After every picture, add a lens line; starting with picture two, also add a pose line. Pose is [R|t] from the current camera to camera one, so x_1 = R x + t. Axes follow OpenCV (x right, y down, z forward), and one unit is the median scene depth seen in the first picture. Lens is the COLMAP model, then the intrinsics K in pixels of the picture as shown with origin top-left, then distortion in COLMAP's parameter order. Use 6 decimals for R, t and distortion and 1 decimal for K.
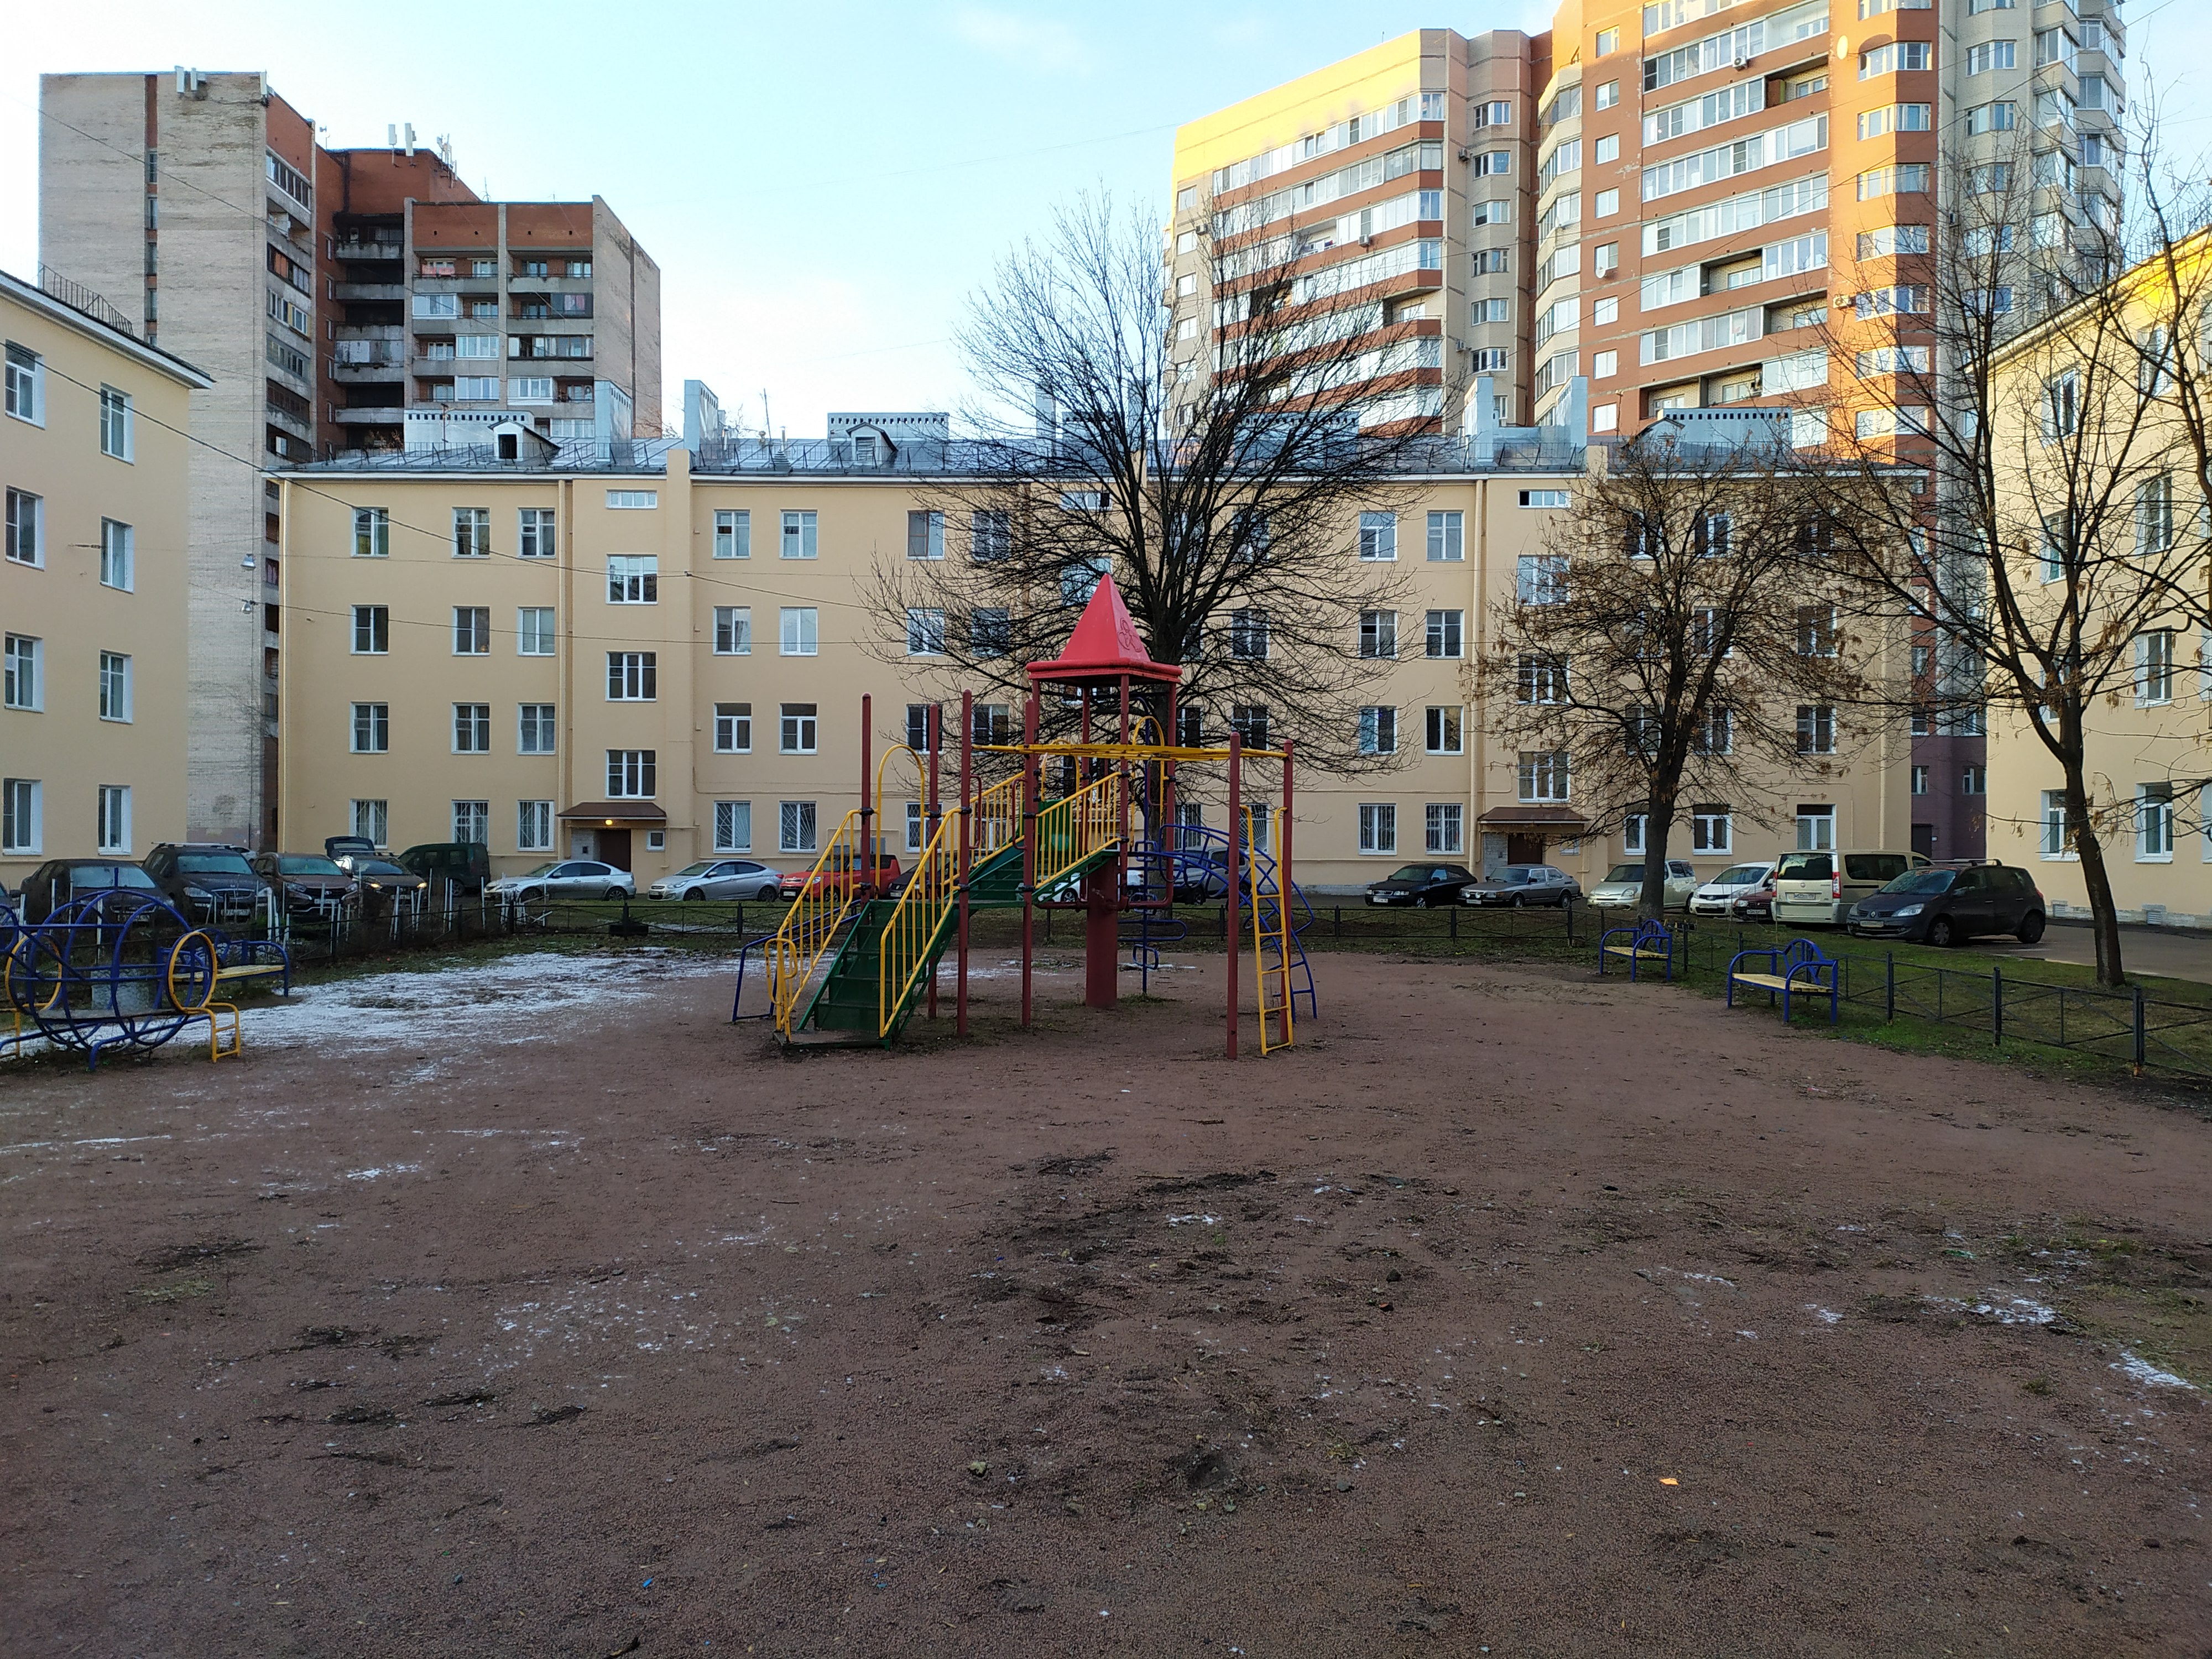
lens RADIAL K [[1650.7, 0, 1106.2], [0, 1650.7, 839.1], [0, 0, 1]] dist [0.036259, -0.004869]
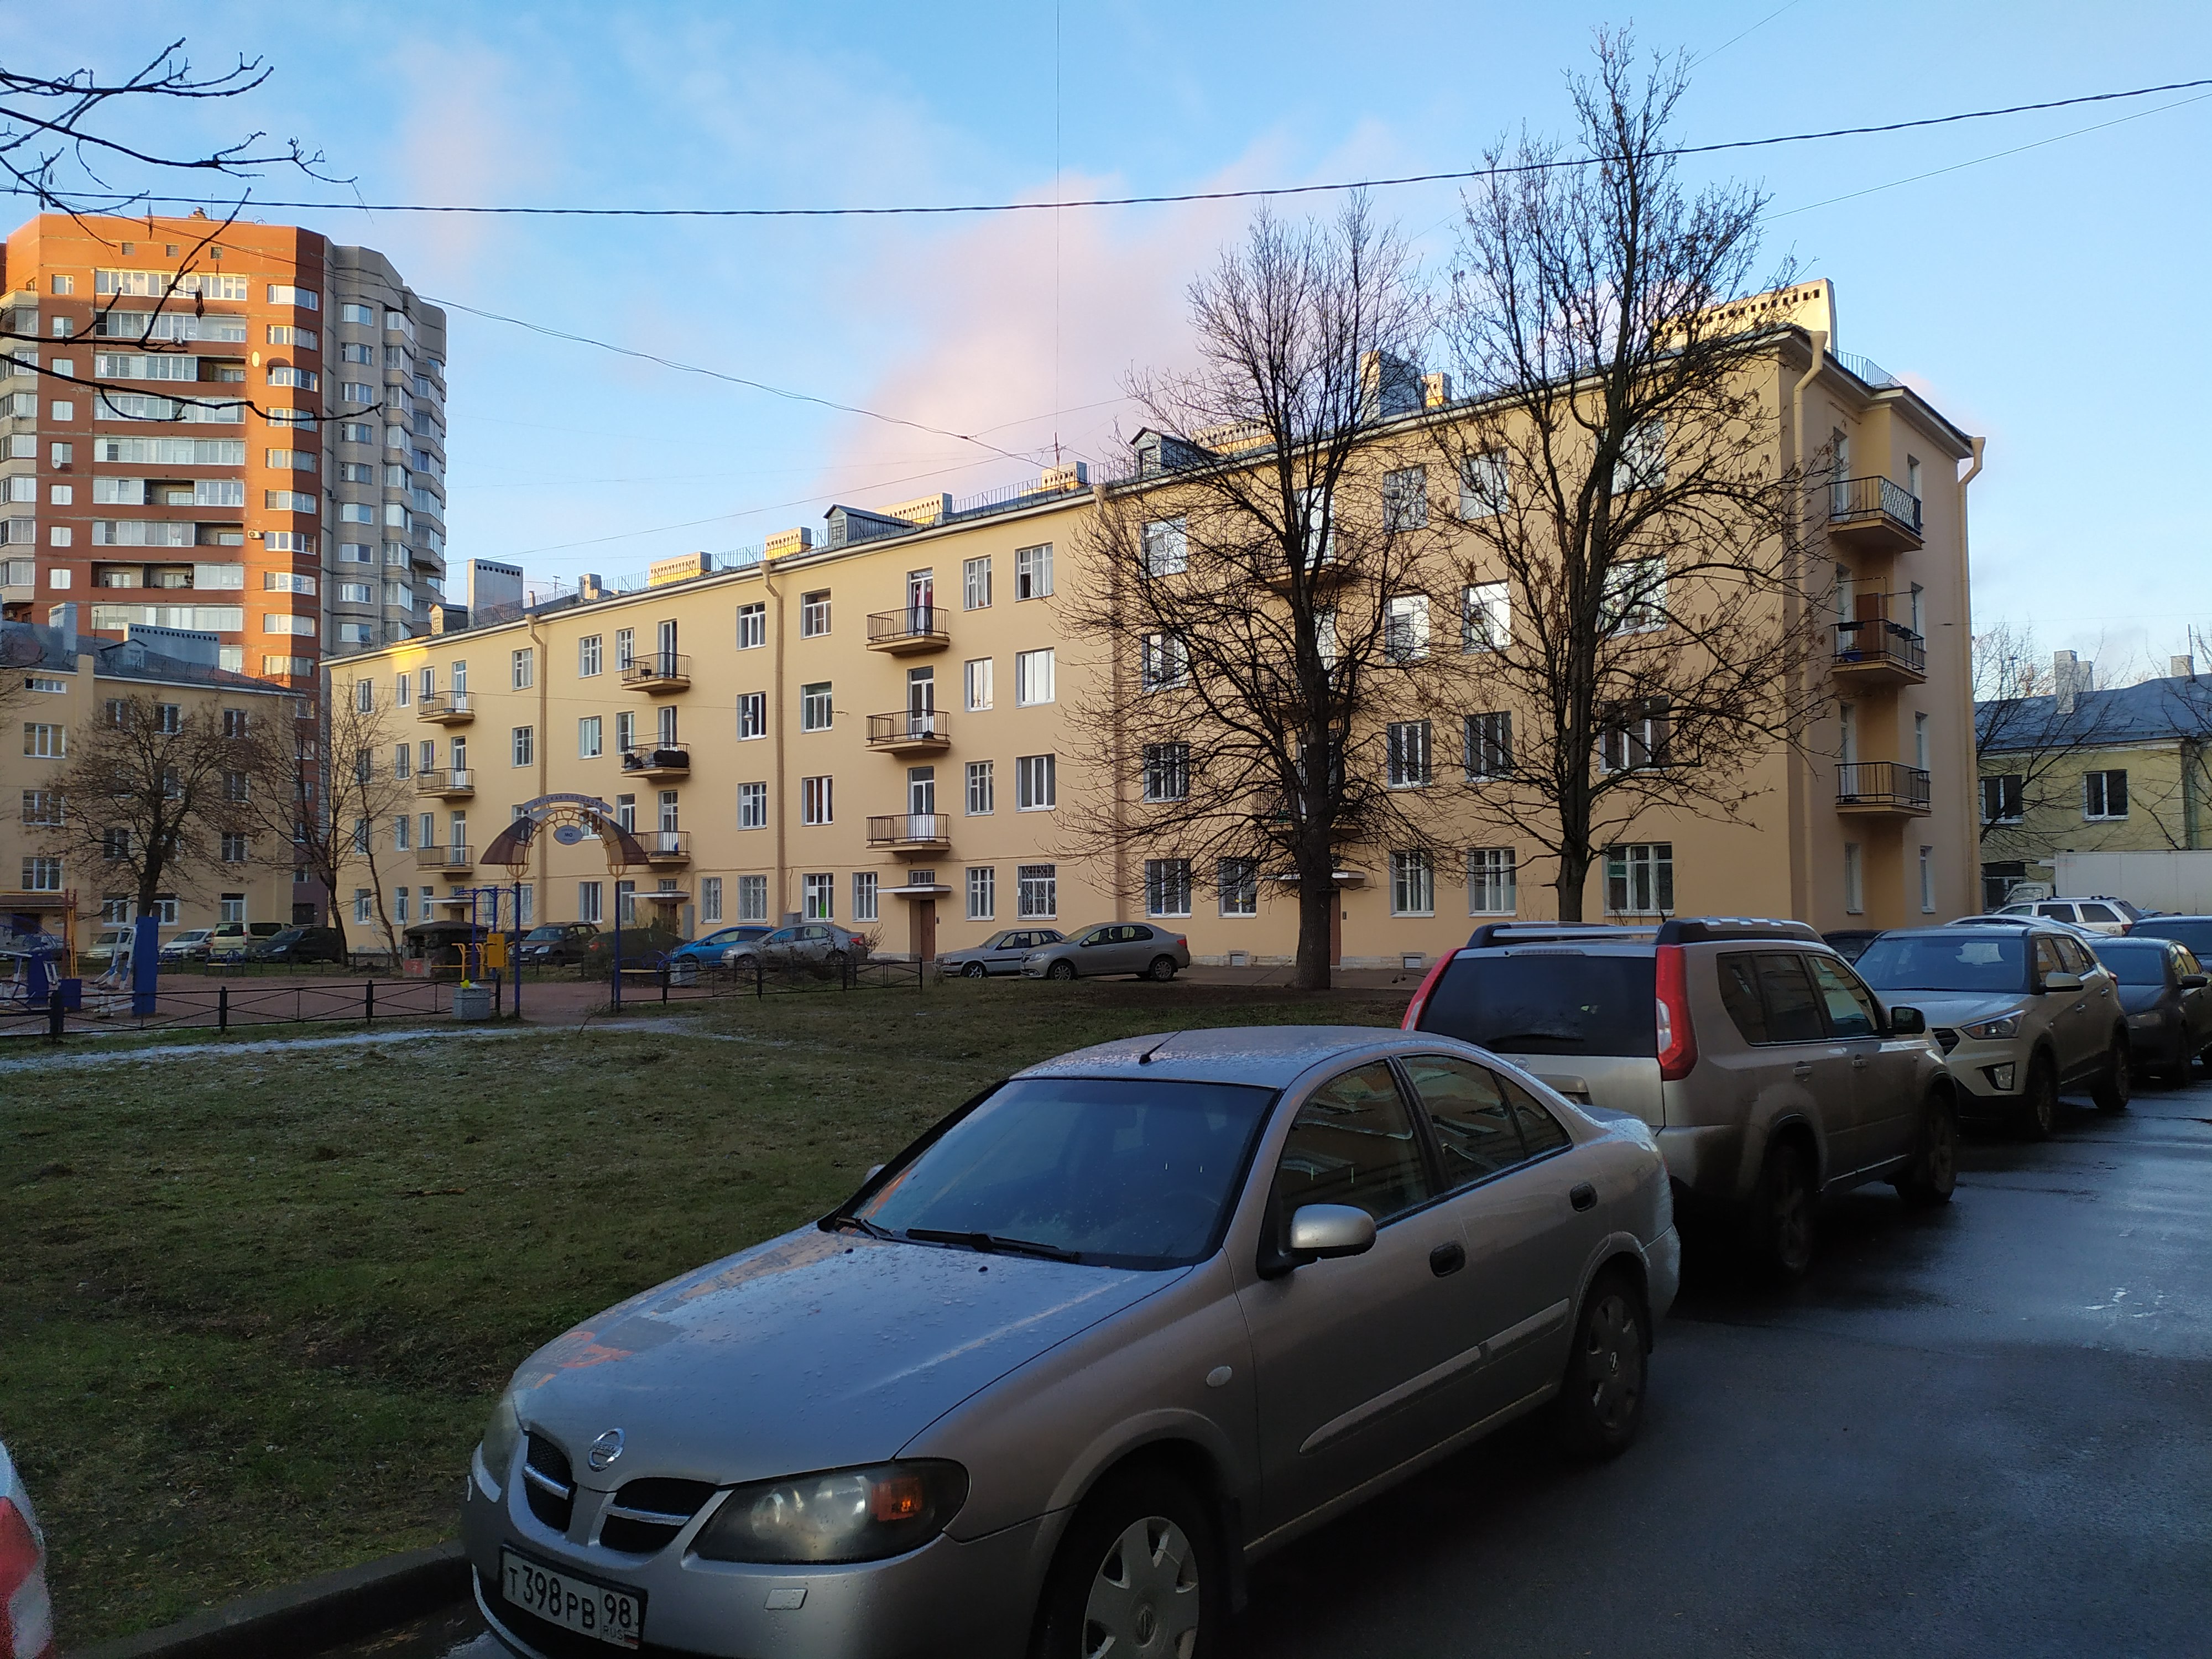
lens RADIAL K [[1650.7, 0, 1106.9], [0, 1650.7, 831.7], [0, 0, 1]] dist [0.036259, -0.004869]
pose [[0.629702, 0.031750, 0.776188, -0.194241], [0.005429, 0.998960, -0.045267, -0.001878], [-0.776818, 0.032718, 0.628875, -0.443920]]
